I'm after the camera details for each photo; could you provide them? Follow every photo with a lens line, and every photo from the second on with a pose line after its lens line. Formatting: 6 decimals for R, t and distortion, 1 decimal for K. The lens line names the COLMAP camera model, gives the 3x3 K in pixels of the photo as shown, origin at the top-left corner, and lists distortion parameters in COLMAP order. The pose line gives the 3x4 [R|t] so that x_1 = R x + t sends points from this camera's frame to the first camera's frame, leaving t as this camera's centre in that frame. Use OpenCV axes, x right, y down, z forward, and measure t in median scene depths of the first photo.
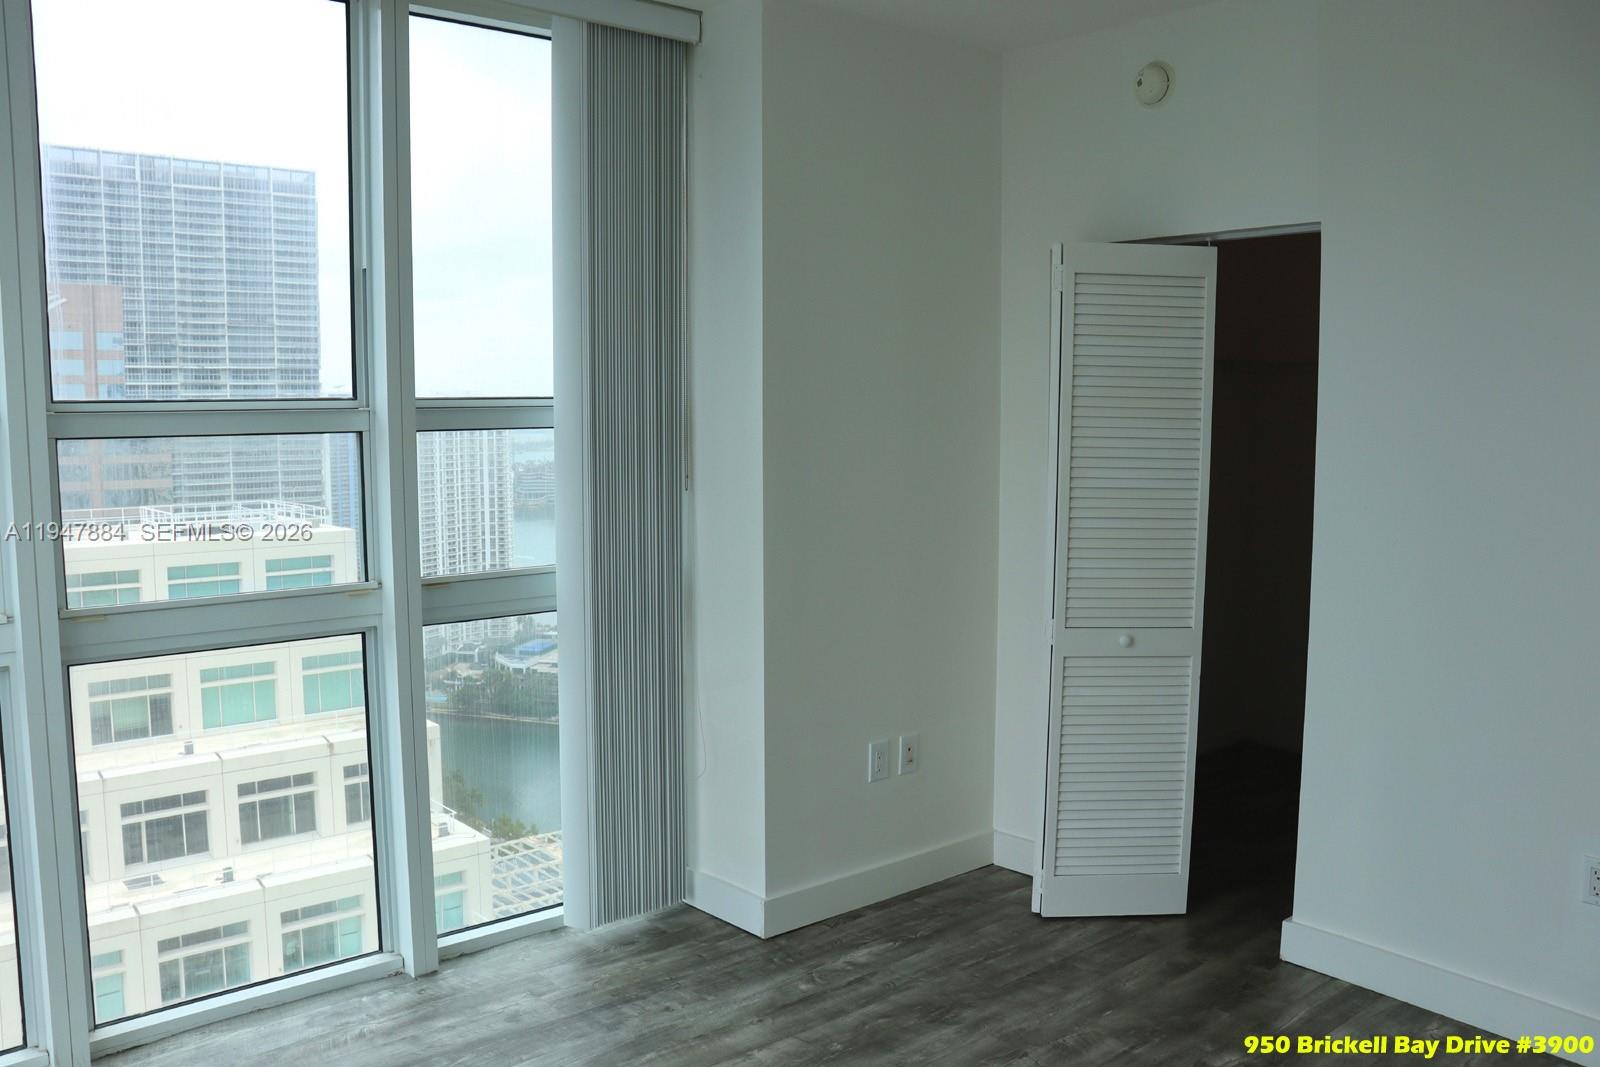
lens RADIAL K [[1301.9, 0, 800.0], [0, 1301.9, 533.5], [0, 0, 1]] dist [-0.201916, 0.187359]
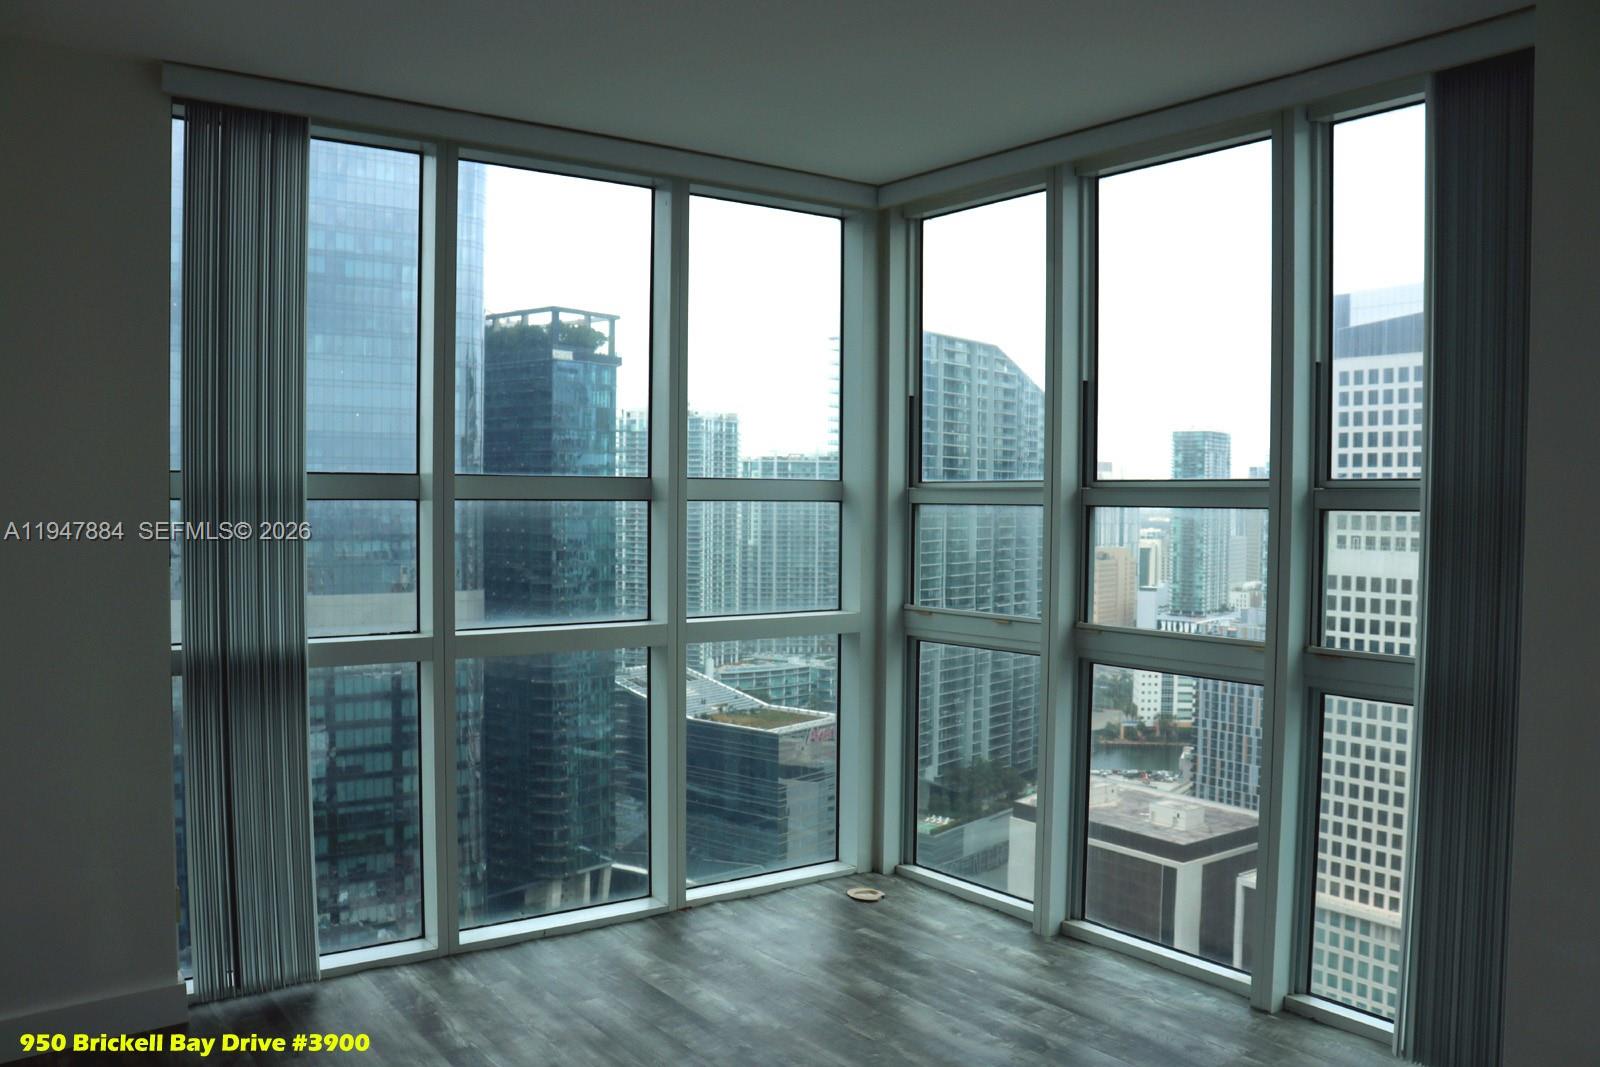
lens RADIAL K [[1301.9, 0, 800.0], [0, 1301.9, 533.5], [0, 0, 1]] dist [-0.201916, 0.187359]
pose [[-0.054567, 0.040934, -0.997671, 0.862061], [-0.098494, 0.994066, 0.046173, -0.073967], [0.993641, 0.100784, -0.050211, 0.683116]]
